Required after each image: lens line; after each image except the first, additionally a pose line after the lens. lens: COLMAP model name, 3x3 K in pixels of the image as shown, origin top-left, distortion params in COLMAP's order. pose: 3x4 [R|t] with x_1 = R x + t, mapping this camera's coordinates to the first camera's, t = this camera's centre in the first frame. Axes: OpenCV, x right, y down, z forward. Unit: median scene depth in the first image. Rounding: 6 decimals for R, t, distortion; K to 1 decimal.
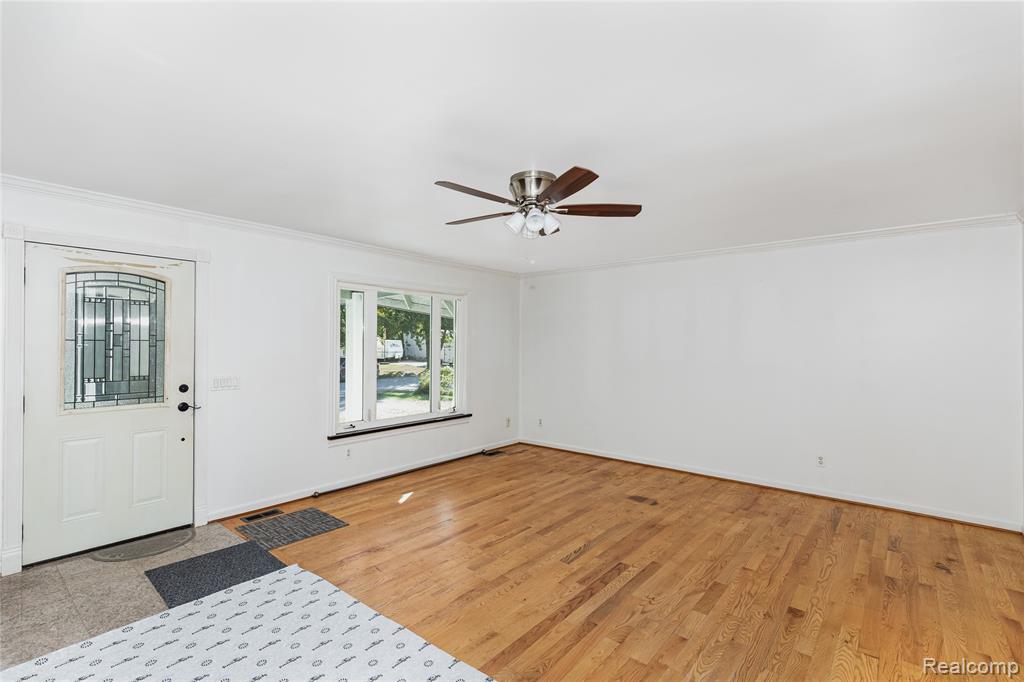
lens RADIAL K [[467.0, 0, 508.2], [0, 467.0, 339.5], [0, 0, 1]] dist [0.016538, -0.000892]
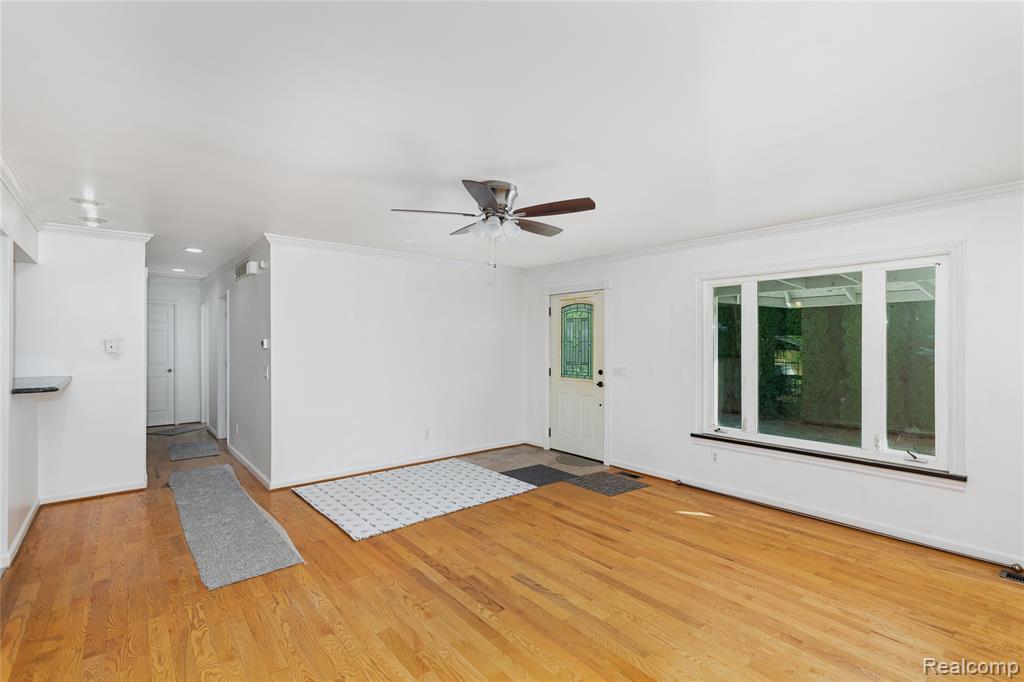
lens RADIAL K [[467.0, 0, 507.7], [0, 467.0, 342.2], [0, 0, 1]] dist [0.016538, -0.000892]
pose [[-0.177876, -0.007487, -0.984024, 0.920570], [0.006403, 0.999941, -0.008766, 0.016774], [0.984032, -0.007860, -0.177818, 1.016487]]
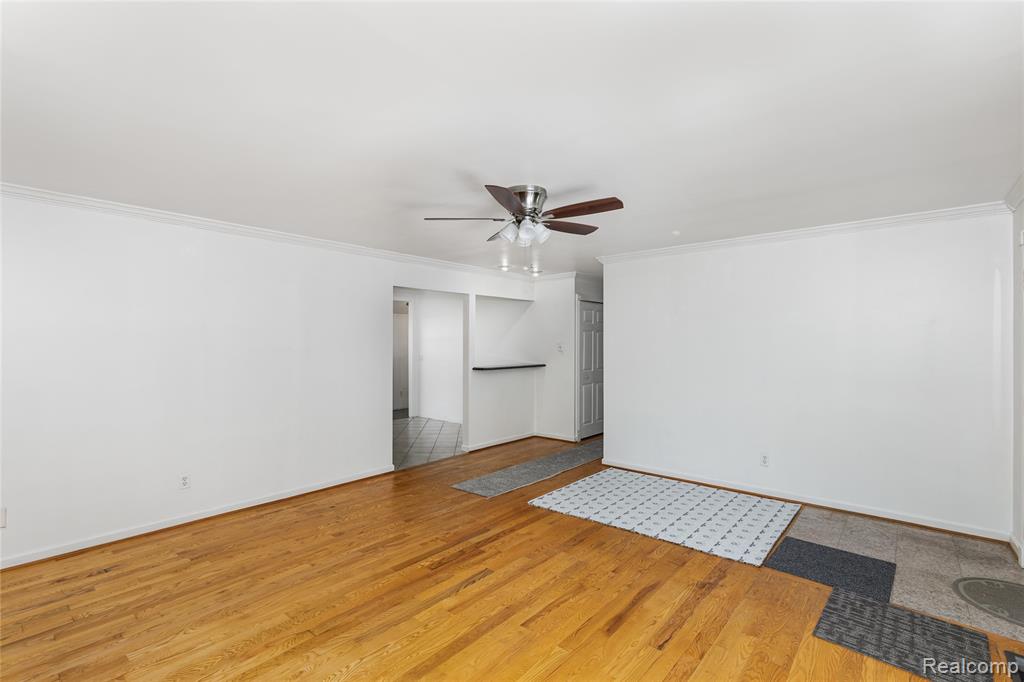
lens RADIAL K [[467.0, 0, 511.8], [0, 467.0, 346.0], [0, 0, 1]] dist [0.016538, -0.000892]
pose [[-0.999946, -0.005174, 0.008967, 0.061247], [-0.005213, 0.999977, -0.004350, 0.015567], [-0.008944, -0.004396, -0.999950, 1.731821]]
